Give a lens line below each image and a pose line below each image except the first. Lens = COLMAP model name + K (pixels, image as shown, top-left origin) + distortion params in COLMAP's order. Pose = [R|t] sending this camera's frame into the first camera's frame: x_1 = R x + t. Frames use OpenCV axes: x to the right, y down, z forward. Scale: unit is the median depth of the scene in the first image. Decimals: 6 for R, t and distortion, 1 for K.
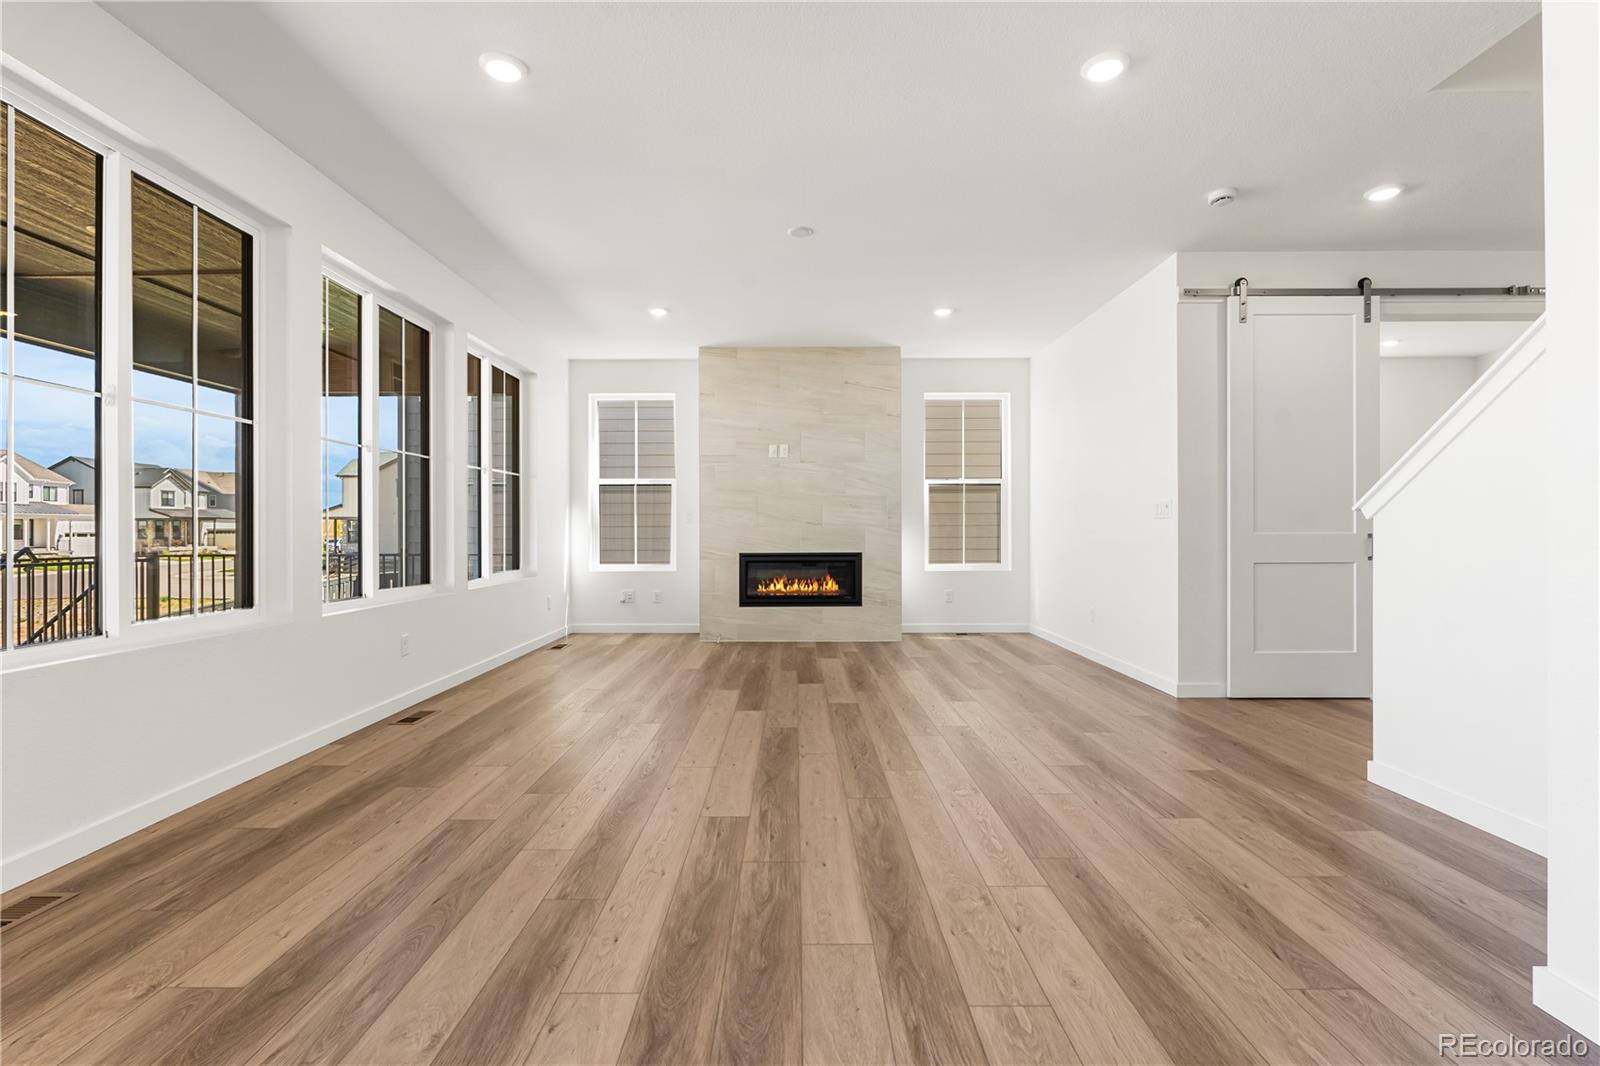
lens RADIAL K [[714.4, 0, 796.9], [0, 714.4, 532.7], [0, 0, 1]] dist [-0.007500, 0.000954]
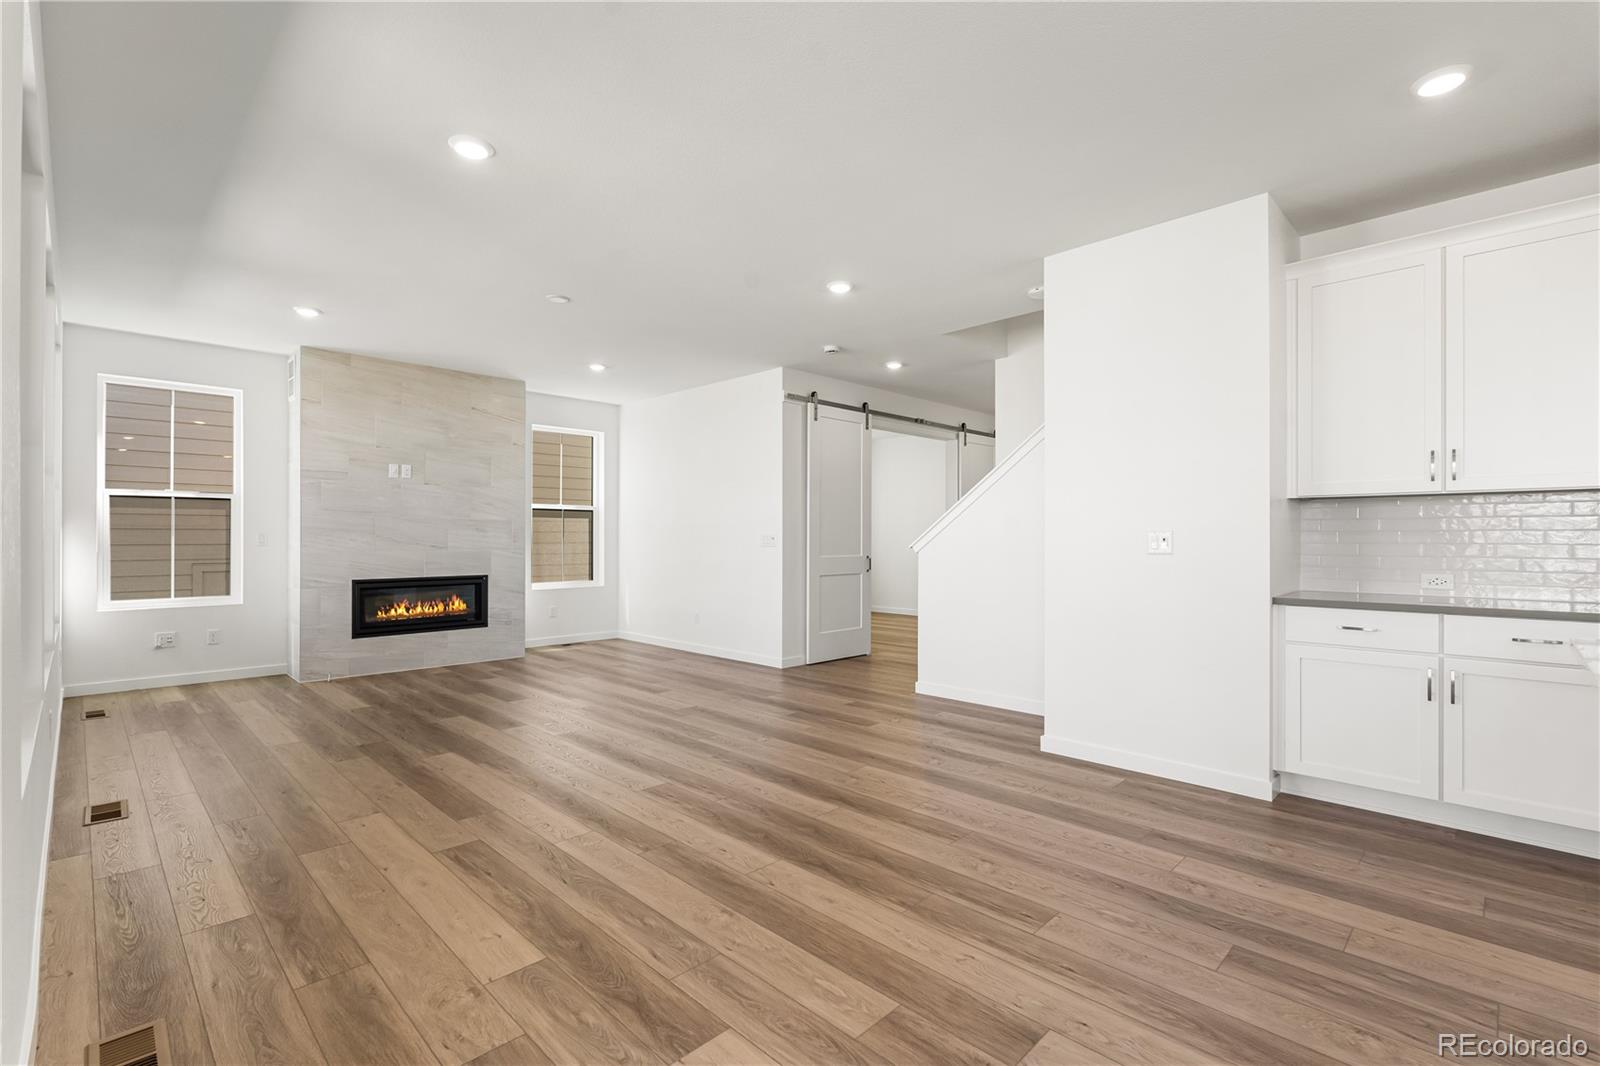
lens RADIAL K [[714.4, 0, 798.7], [0, 714.4, 537.6], [0, 0, 1]] dist [-0.007500, 0.000954]
pose [[0.708028, 0.003521, 0.706176, -0.321688], [-0.001285, 0.999992, -0.003697, -0.022518], [-0.706183, 0.001710, 0.708027, -0.048137]]
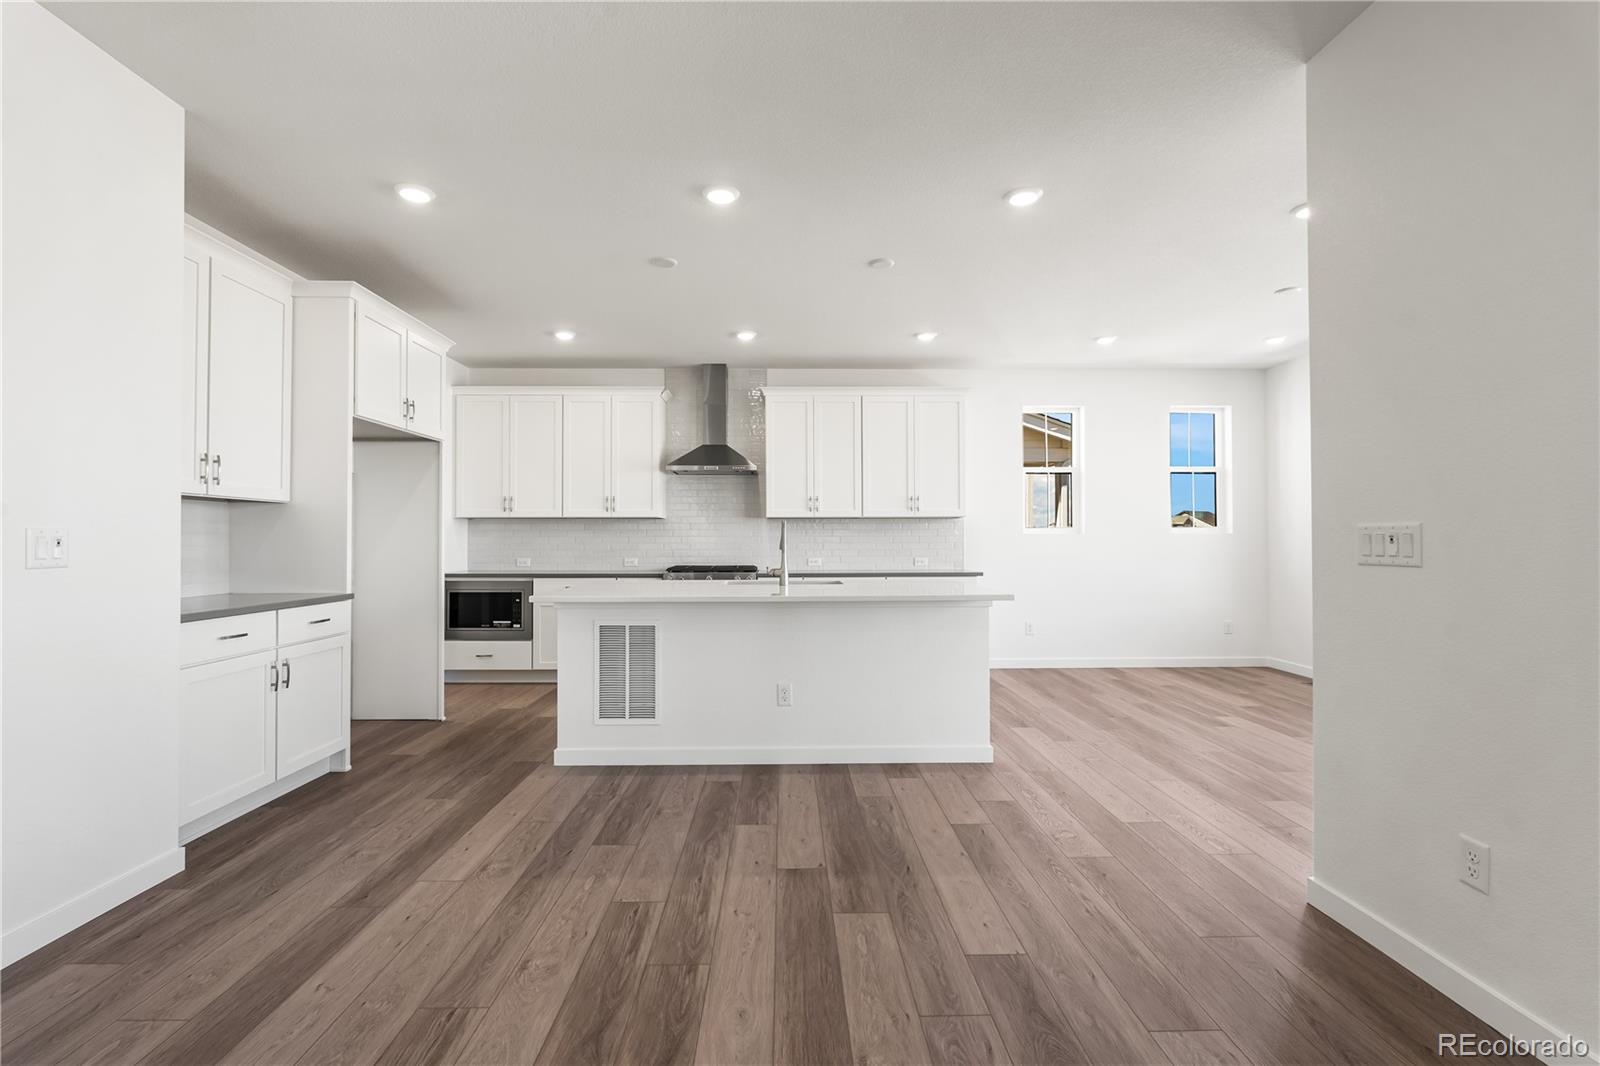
lens RADIAL K [[714.4, 0, 794.4], [0, 714.4, 529.9], [0, 0, 1]] dist [-0.007500, 0.000954]
pose [[-0.999952, 0.003182, -0.009227, -0.080717], [0.003296, 0.999919, -0.012316, -0.024239], [0.009187, -0.012346, -0.999882, 0.459363]]
